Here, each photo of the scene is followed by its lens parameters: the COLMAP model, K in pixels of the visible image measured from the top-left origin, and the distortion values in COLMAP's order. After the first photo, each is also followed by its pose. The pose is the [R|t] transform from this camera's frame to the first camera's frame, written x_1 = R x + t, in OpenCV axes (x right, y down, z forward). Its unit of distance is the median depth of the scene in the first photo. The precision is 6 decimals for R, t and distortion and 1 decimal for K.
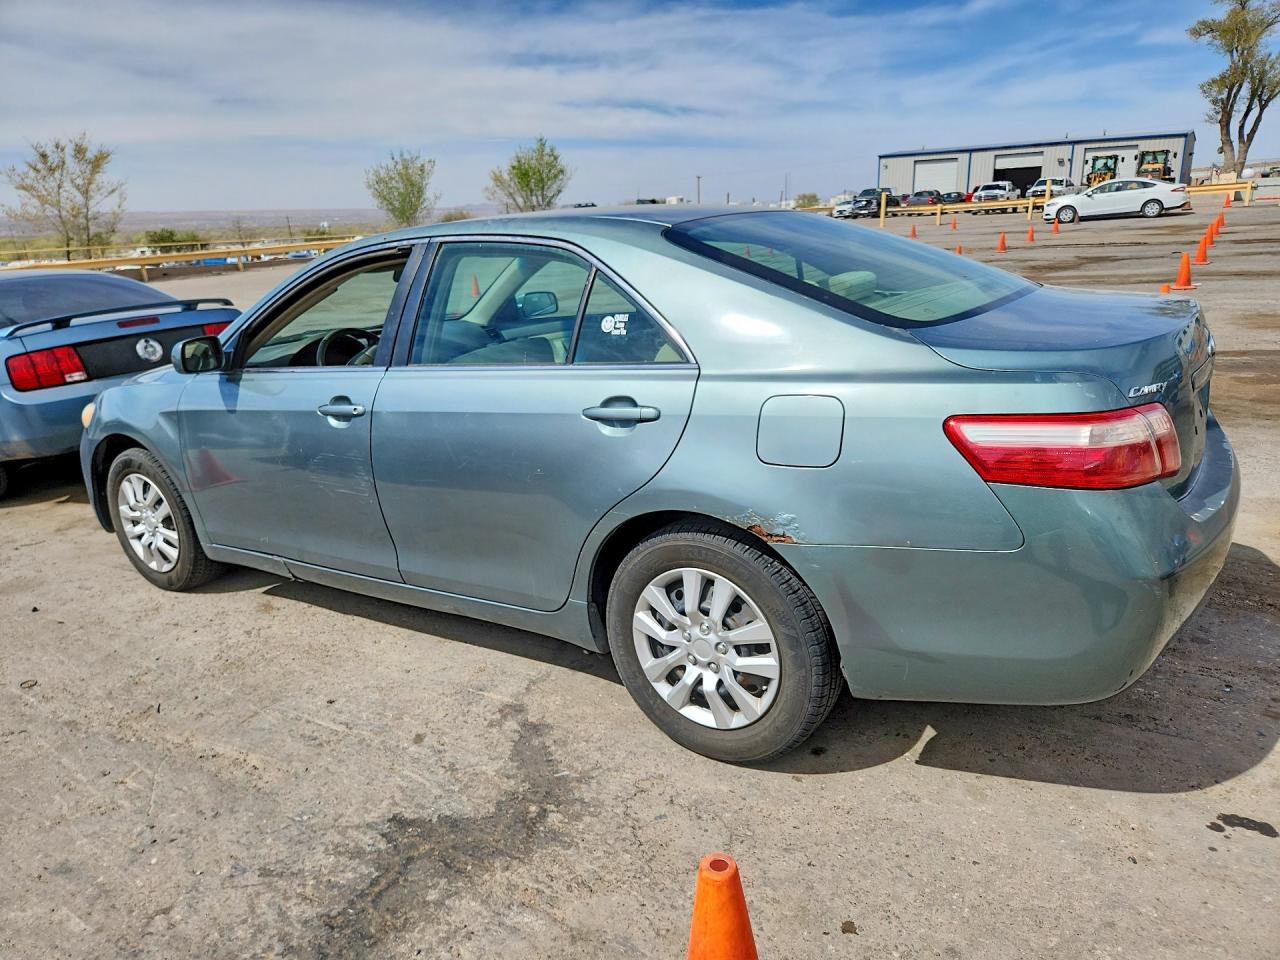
lens RADIAL K [[908.7, 0, 640.0], [0, 908.7, 480.0], [0, 0, 1]] dist [0.004330, -0.002344]
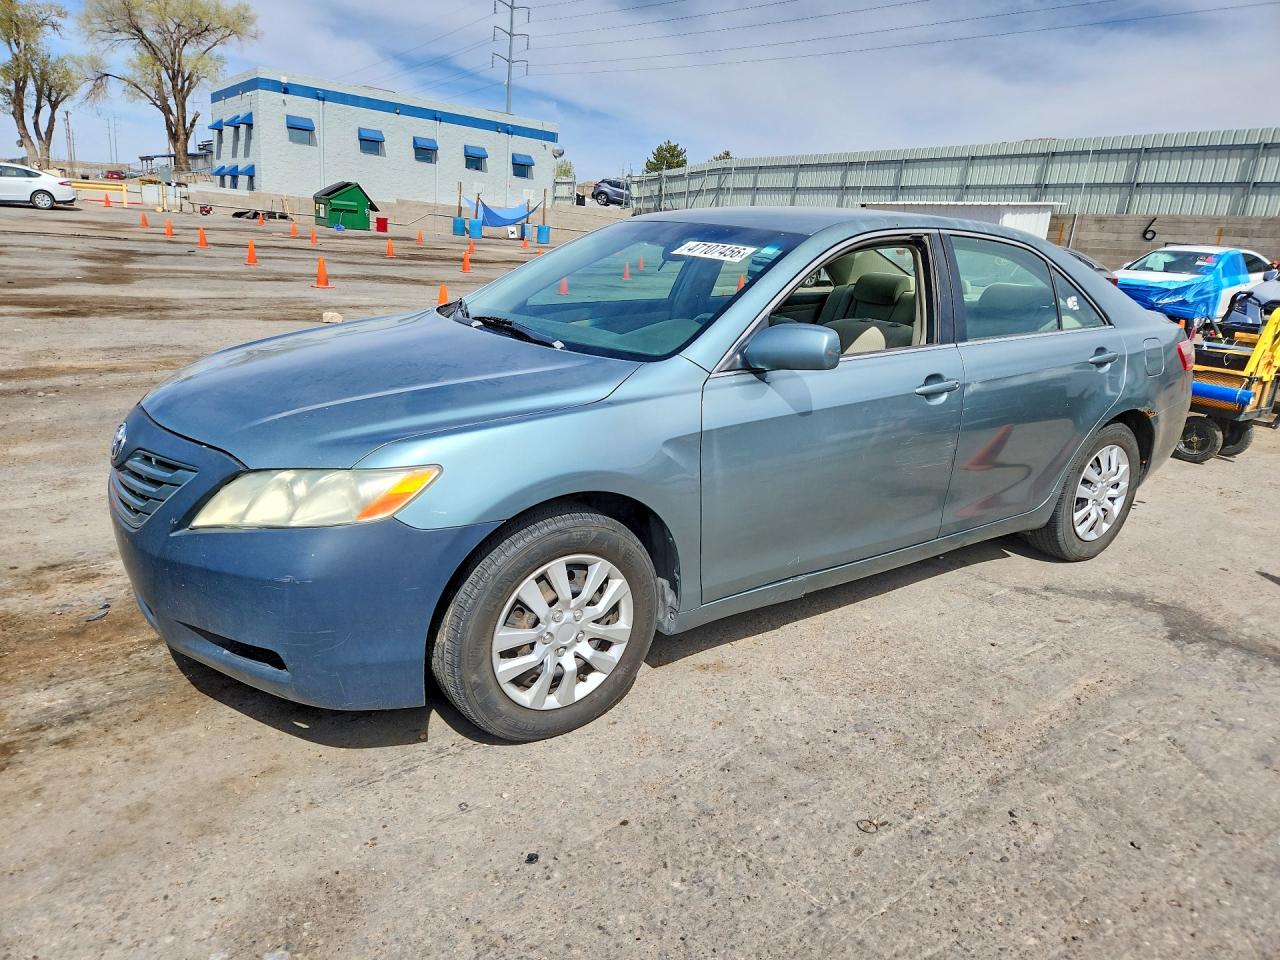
lens RADIAL K [[908.7, 0, 640.0], [0, 908.7, 480.0], [0, 0, 1]] dist [0.004330, -0.002344]
pose [[0.329370, -0.180580, 0.926772, -1.202975], [0.178133, 0.975799, 0.126825, -0.139662], [-0.927245, 0.123316, 0.353567, 0.799256]]
